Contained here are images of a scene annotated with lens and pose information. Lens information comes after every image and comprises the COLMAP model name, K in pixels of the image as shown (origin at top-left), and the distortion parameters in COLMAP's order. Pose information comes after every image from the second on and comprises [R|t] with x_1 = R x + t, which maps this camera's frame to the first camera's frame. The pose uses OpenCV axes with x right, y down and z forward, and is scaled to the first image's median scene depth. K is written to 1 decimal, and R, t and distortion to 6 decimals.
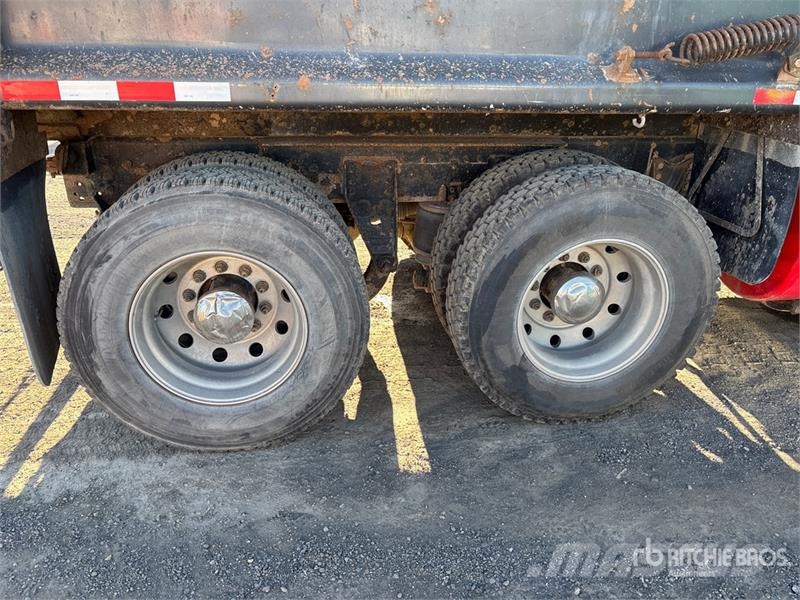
lens RADIAL K [[655.6, 0, 400.0], [0, 655.6, 300.0], [0, 0, 1]] dist [0.002870, -0.004297]
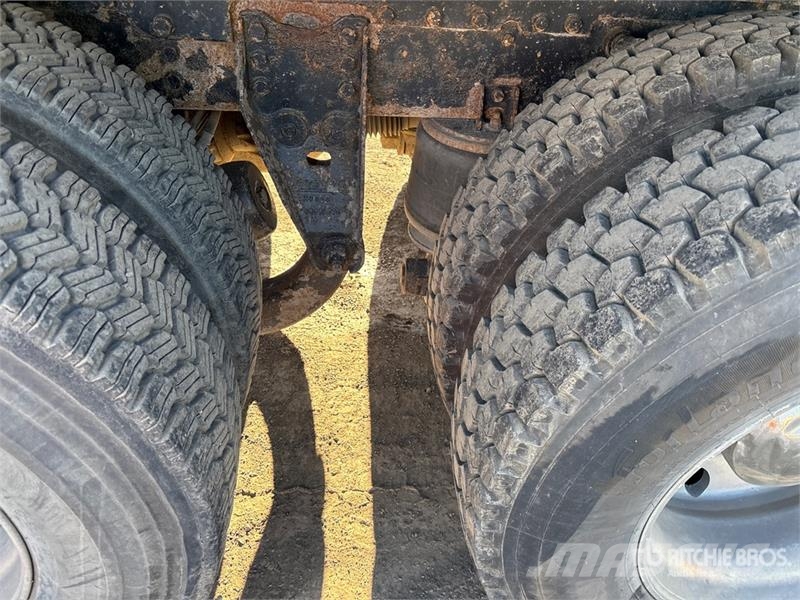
lens RADIAL K [[655.6, 0, 400.0], [0, 655.6, 300.0], [0, 0, 1]] dist [0.002870, -0.004297]
pose [[0.996386, 0.077334, -0.035140, 0.043080], [-0.068219, 0.975010, 0.211427, -0.130462], [0.050612, -0.208266, 0.976762, 0.574508]]
